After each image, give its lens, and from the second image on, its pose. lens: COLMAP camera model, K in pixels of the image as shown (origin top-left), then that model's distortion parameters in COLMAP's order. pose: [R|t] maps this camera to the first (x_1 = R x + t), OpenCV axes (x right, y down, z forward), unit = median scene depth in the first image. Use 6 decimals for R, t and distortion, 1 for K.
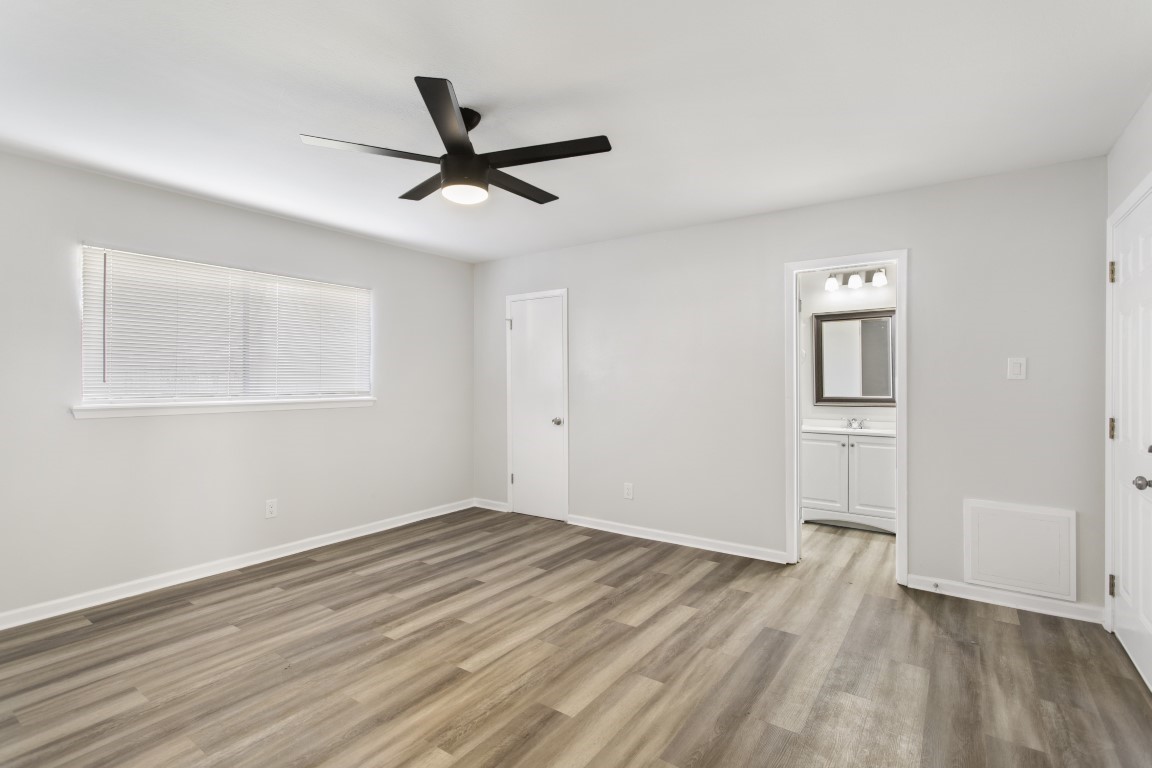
lens RADIAL K [[551.1, 0, 568.9], [0, 551.1, 374.0], [0, 0, 1]] dist [-0.000476, 0.000104]
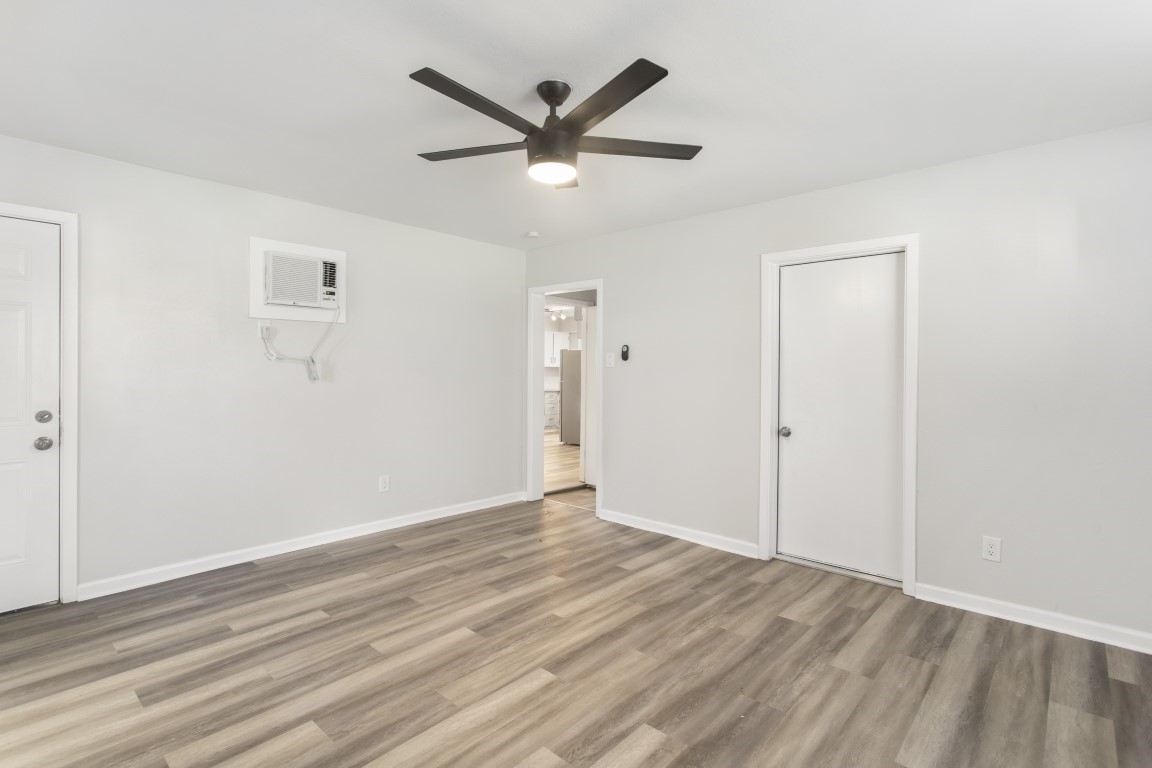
lens RADIAL K [[551.1, 0, 573.1], [0, 551.1, 376.5], [0, 0, 1]] dist [-0.000476, 0.000104]
pose [[-0.994339, -0.009651, 0.105815, -0.308633], [-0.009855, 0.999950, -0.001410, 0.019442], [-0.105796, -0.002444, -0.994385, 1.832709]]
